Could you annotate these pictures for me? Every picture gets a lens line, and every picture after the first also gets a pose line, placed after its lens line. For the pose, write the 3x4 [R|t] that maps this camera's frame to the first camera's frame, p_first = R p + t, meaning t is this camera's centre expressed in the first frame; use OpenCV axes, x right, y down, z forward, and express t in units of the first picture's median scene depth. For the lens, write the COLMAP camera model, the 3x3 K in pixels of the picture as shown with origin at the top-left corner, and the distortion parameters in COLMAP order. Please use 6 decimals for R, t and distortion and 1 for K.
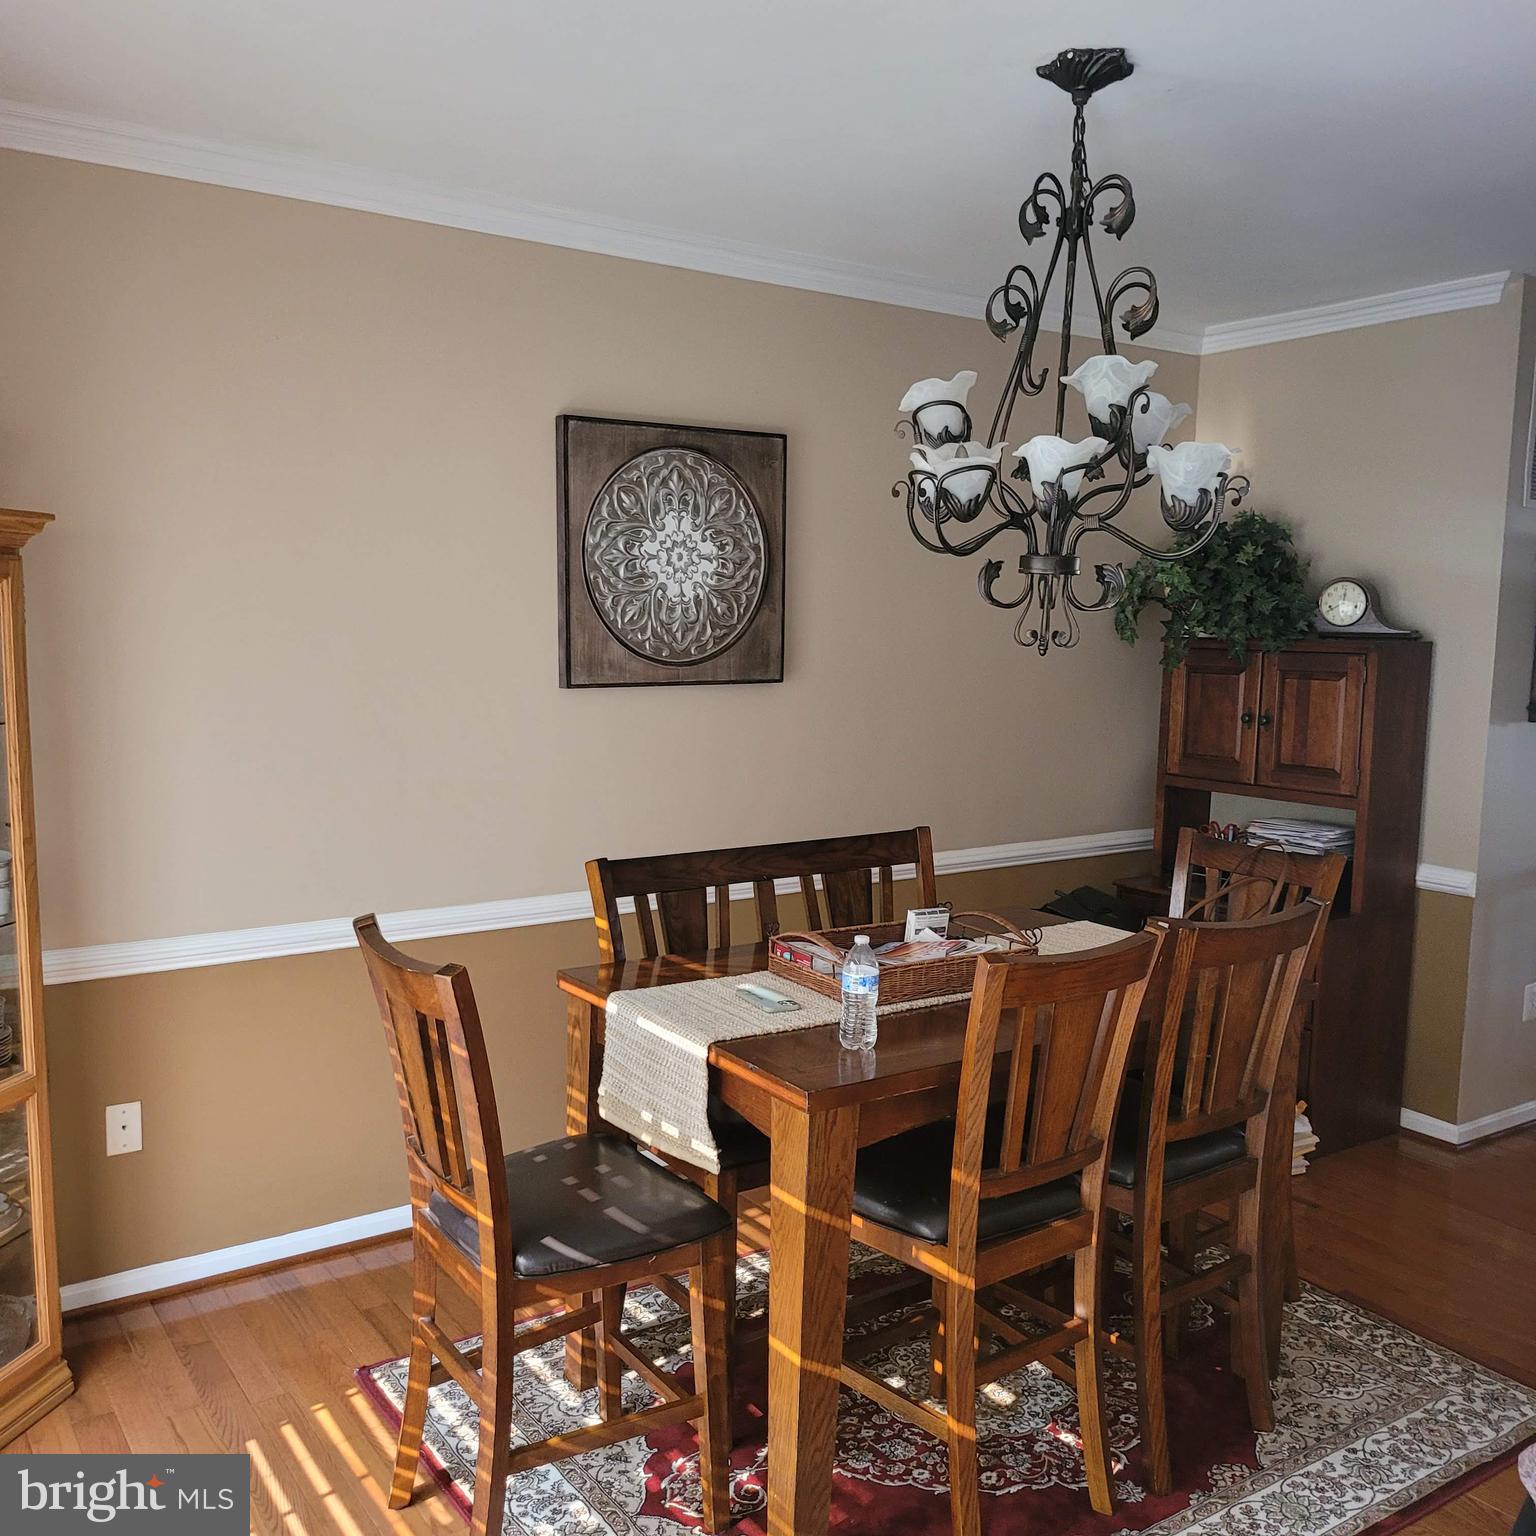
lens RADIAL K [[1426.9, 0, 750.3], [0, 1426.9, 819.8], [0, 0, 1]] dist [0.073025, -0.099146]
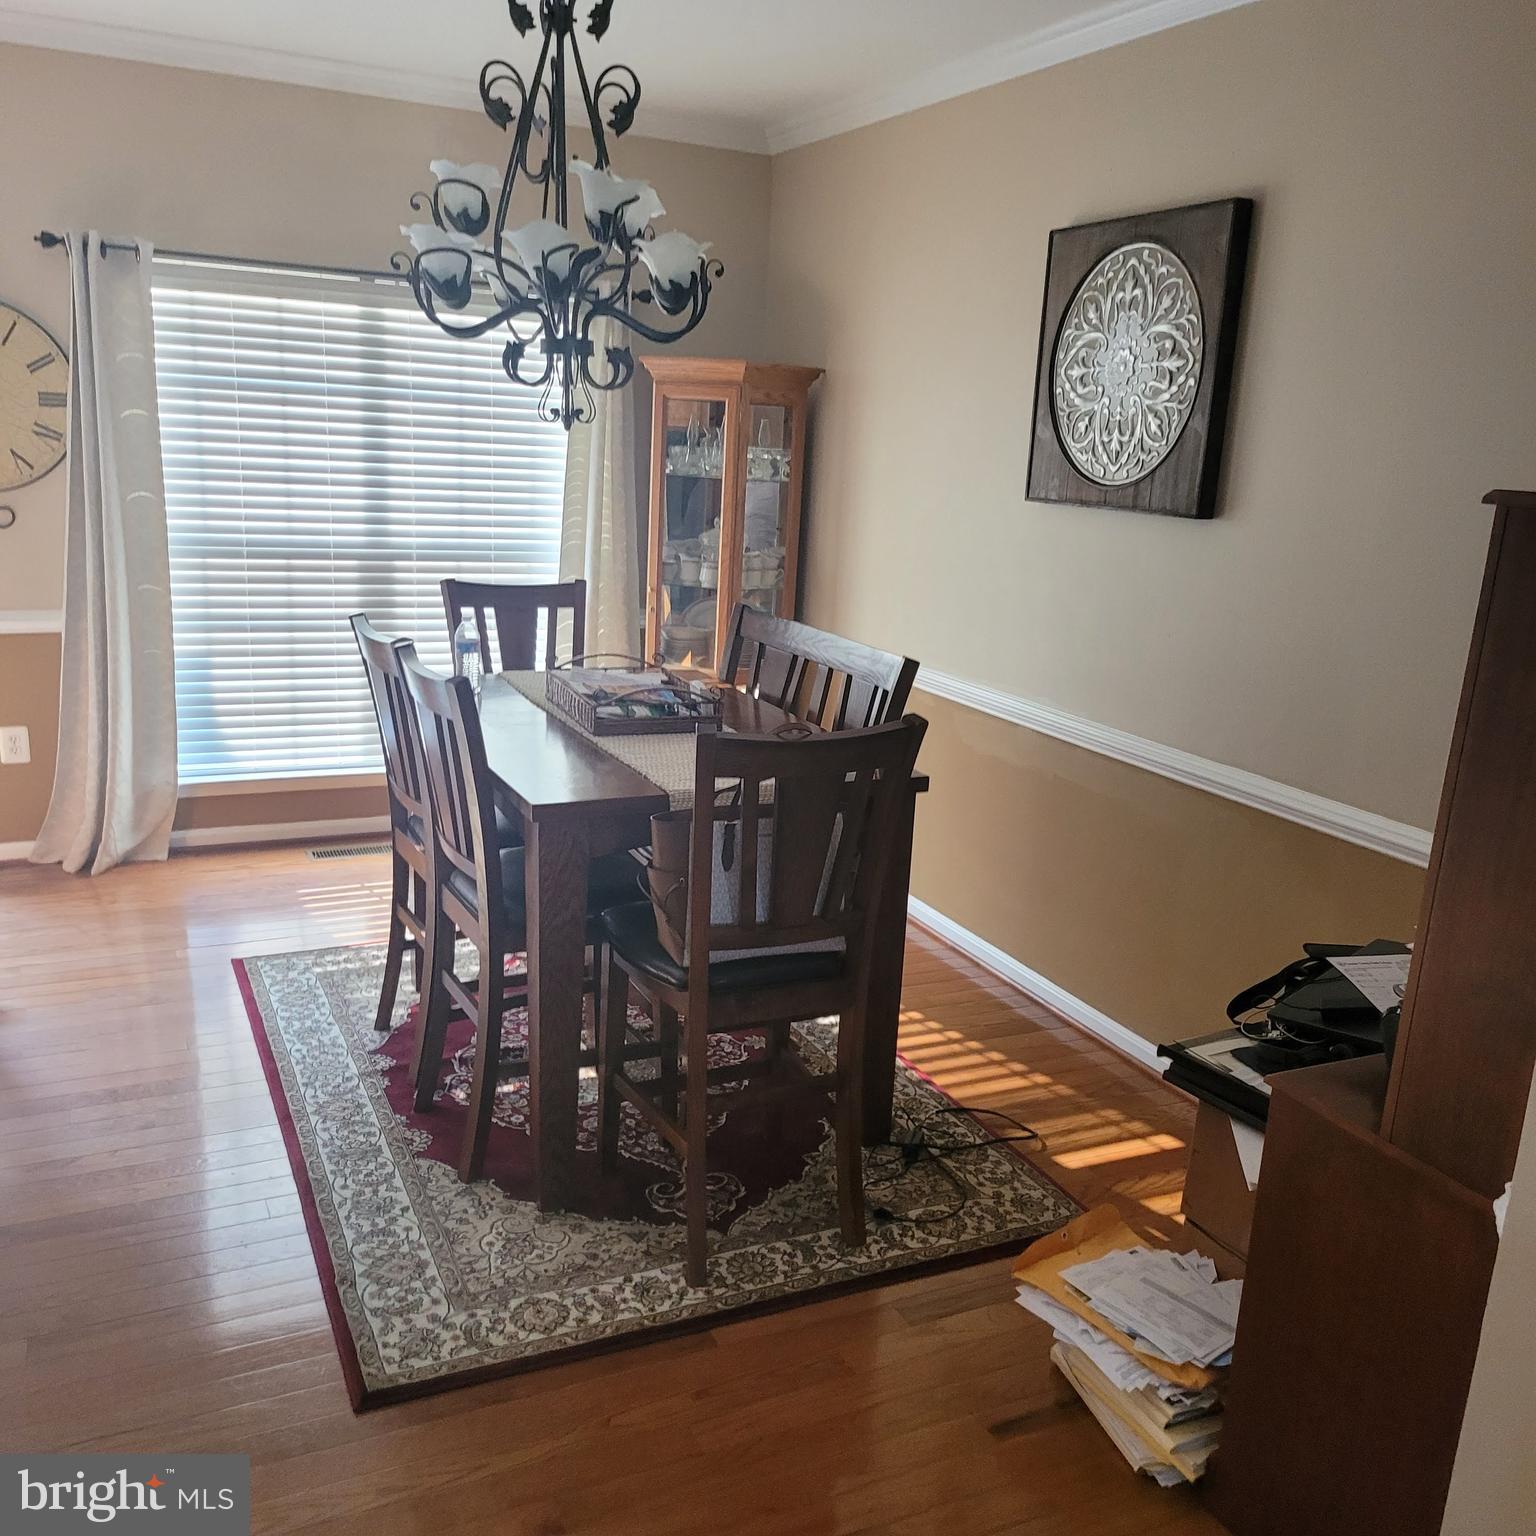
lens RADIAL K [[1421.1, 0, 772.5], [0, 1421.1, 813.2], [0, 0, 1]] dist [0.086058, -0.099437]
pose [[-0.151858, 0.246170, -0.957256, 1.211906], [-0.201419, 0.940458, 0.273803, -0.156036], [0.967662, 0.234389, -0.093233, 1.204508]]
